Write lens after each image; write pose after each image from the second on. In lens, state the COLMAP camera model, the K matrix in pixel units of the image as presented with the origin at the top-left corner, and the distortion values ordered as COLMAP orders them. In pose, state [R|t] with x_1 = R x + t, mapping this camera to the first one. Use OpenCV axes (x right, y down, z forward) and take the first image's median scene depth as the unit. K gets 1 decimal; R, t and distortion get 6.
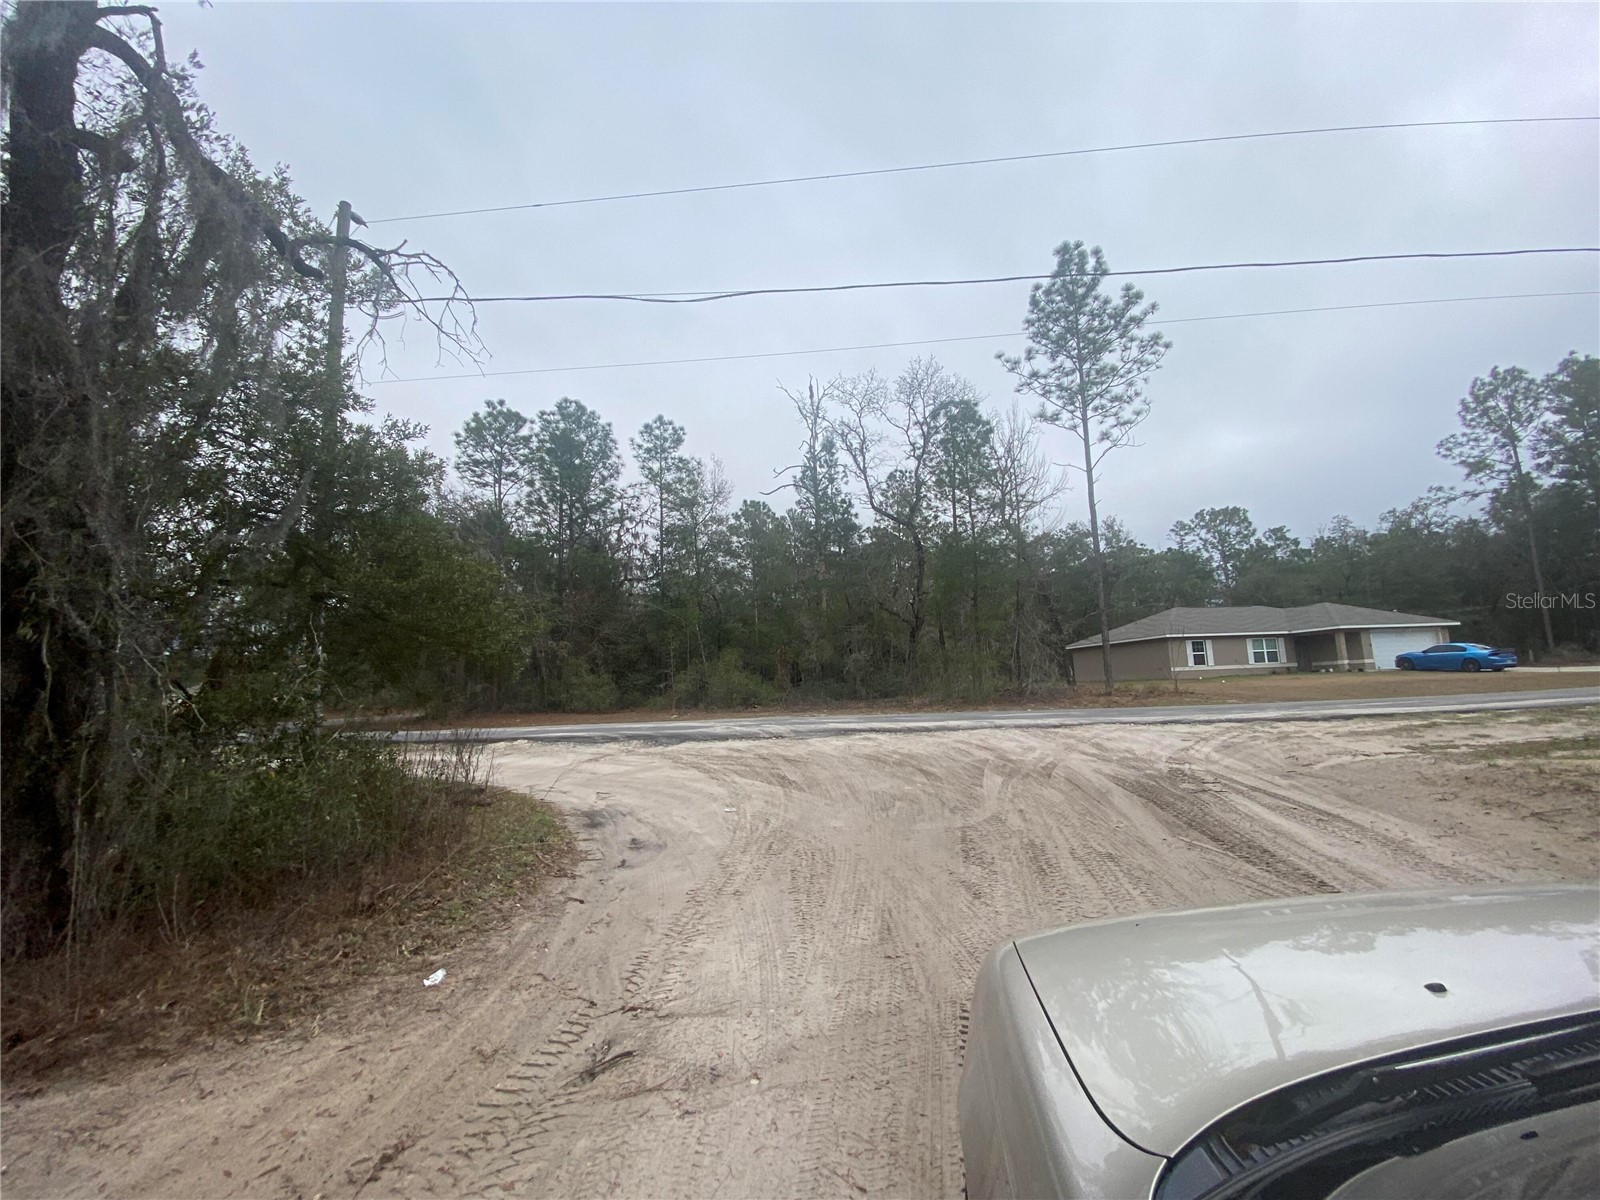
lens RADIAL K [[650.8, 0, 801.2], [0, 650.8, 607.1], [0, 0, 1]] dist [0.018655, -0.019956]
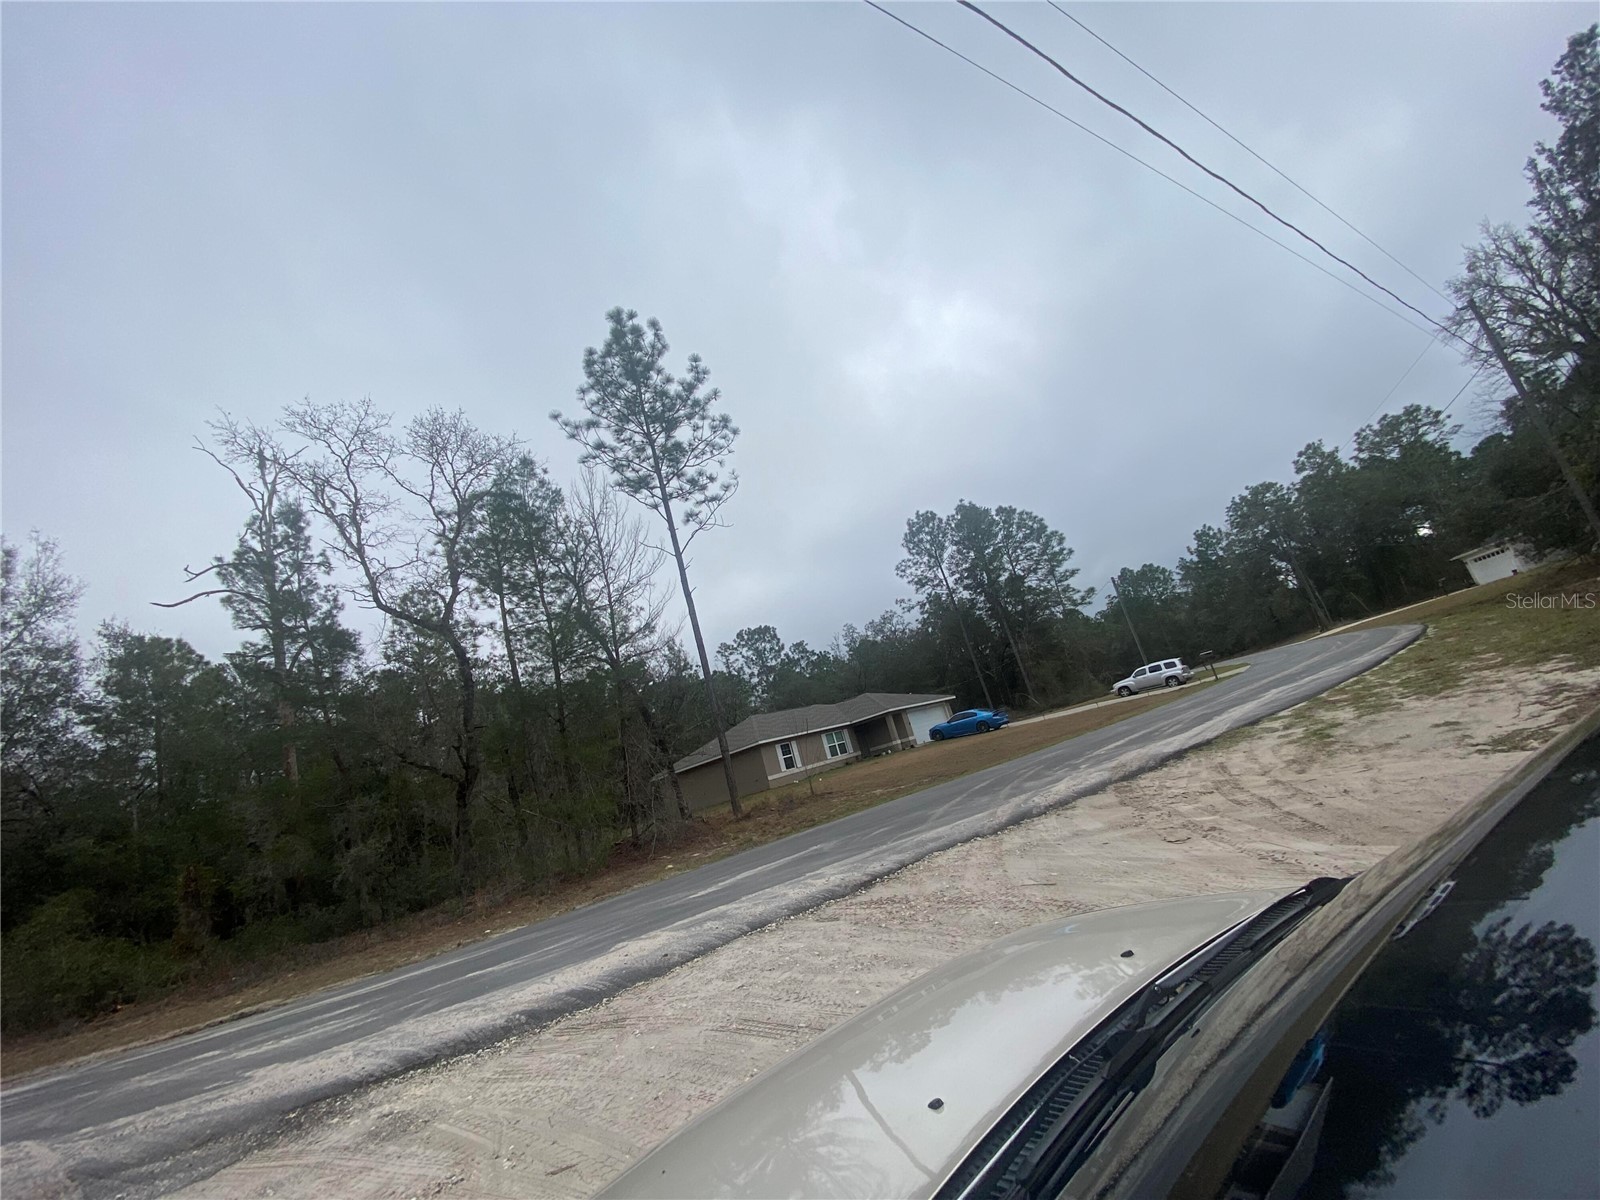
lens RADIAL K [[650.8, 0, 801.2], [0, 650.8, 607.1], [0, 0, 1]] dist [0.018655, -0.019956]
pose [[0.782099, -0.022483, 0.622748, 0.027486], [0.157955, 0.973864, -0.163214, 0.016127], [-0.602803, 0.226015, 0.765210, 0.204805]]
